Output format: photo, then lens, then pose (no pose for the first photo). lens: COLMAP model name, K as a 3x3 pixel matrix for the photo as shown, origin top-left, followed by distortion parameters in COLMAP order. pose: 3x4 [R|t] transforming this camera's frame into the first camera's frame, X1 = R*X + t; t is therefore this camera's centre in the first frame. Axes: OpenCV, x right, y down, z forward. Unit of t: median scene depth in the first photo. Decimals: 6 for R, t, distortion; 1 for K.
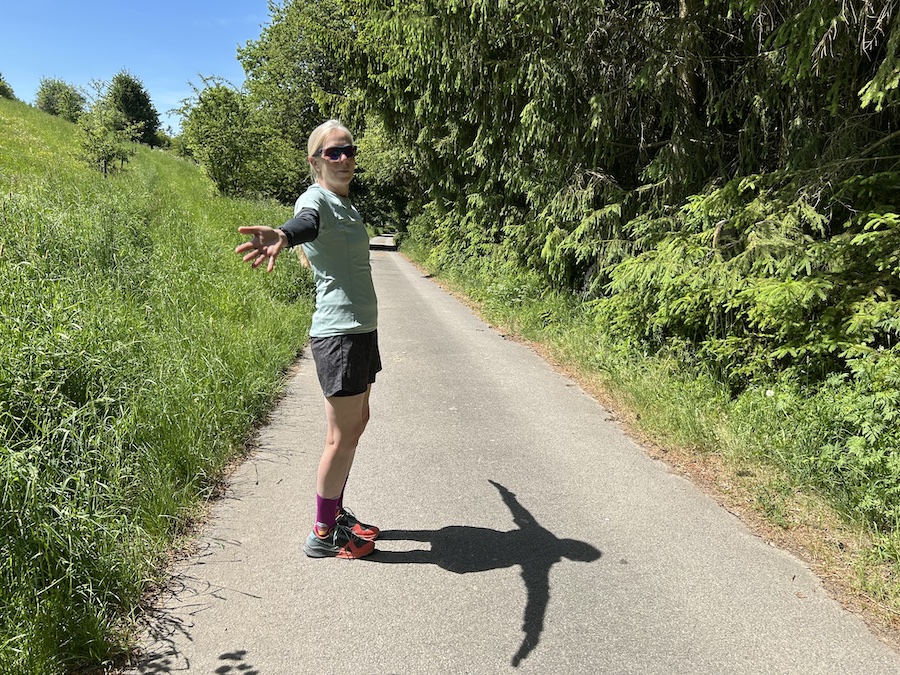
lens RADIAL K [[700.3, 0, 448.3], [0, 700.3, 338.9], [0, 0, 1]] dist [0.057036, -0.030519]
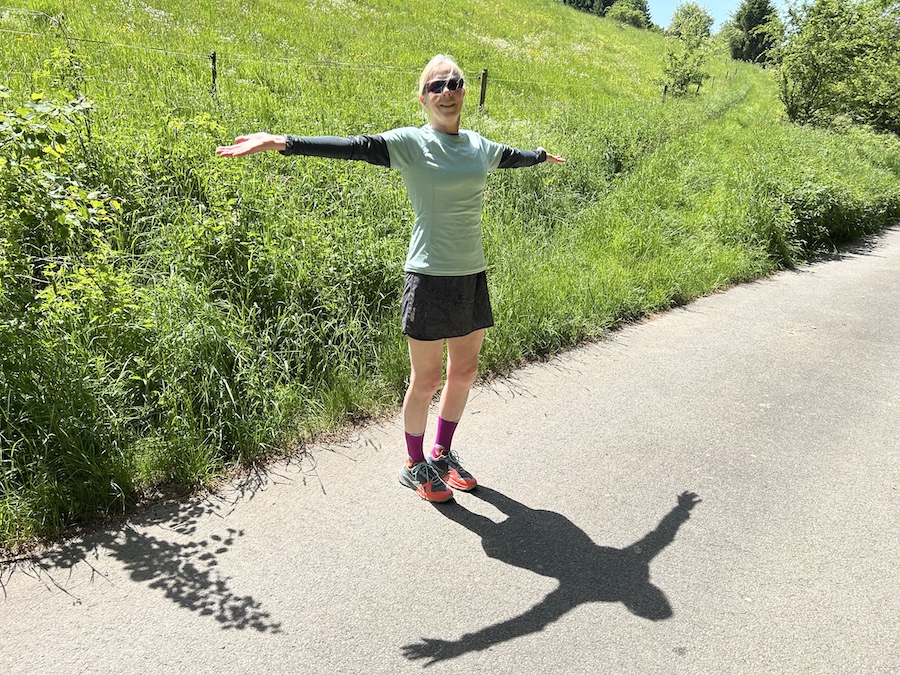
lens RADIAL K [[700.3, 0, 453.2], [0, 700.3, 339.7], [0, 0, 1]] dist [0.057036, -0.030519]
pose [[0.703094, 0.229889, -0.672912, 0.101486], [-0.160549, 0.973186, 0.164723, -0.016211], [0.692736, -0.007781, 0.721149, 0.058185]]
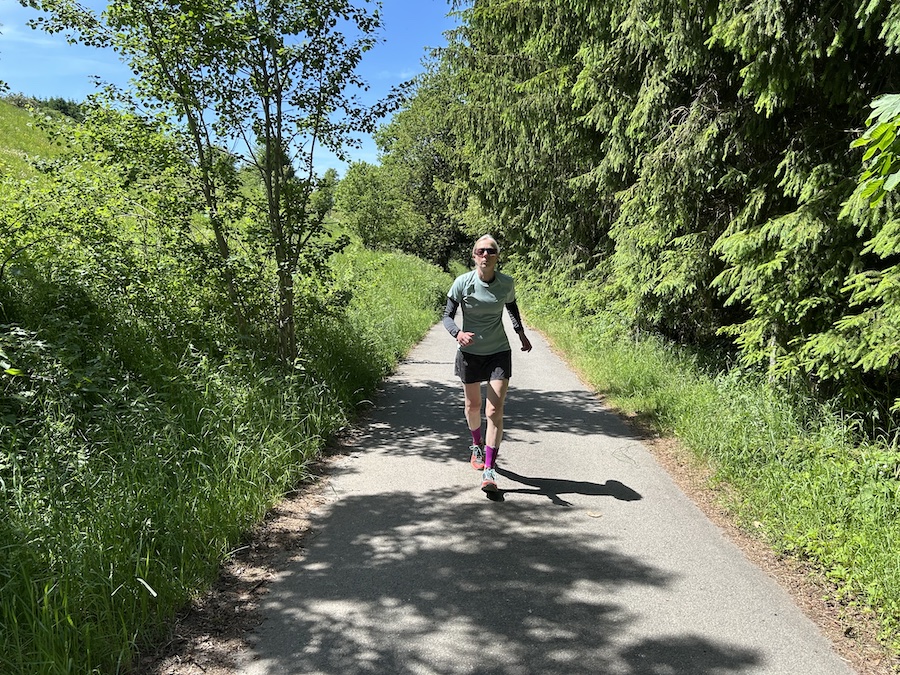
lens RADIAL K [[700.3, 0, 449.6], [0, 700.3, 337.0], [0, 0, 1]] dist [0.057036, -0.030519]
pose [[0.989248, 0.025246, -0.144051, 0.079590], [-0.034326, 0.997553, -0.060901, 0.084788], [0.142161, 0.065191, 0.987694, -0.554965]]
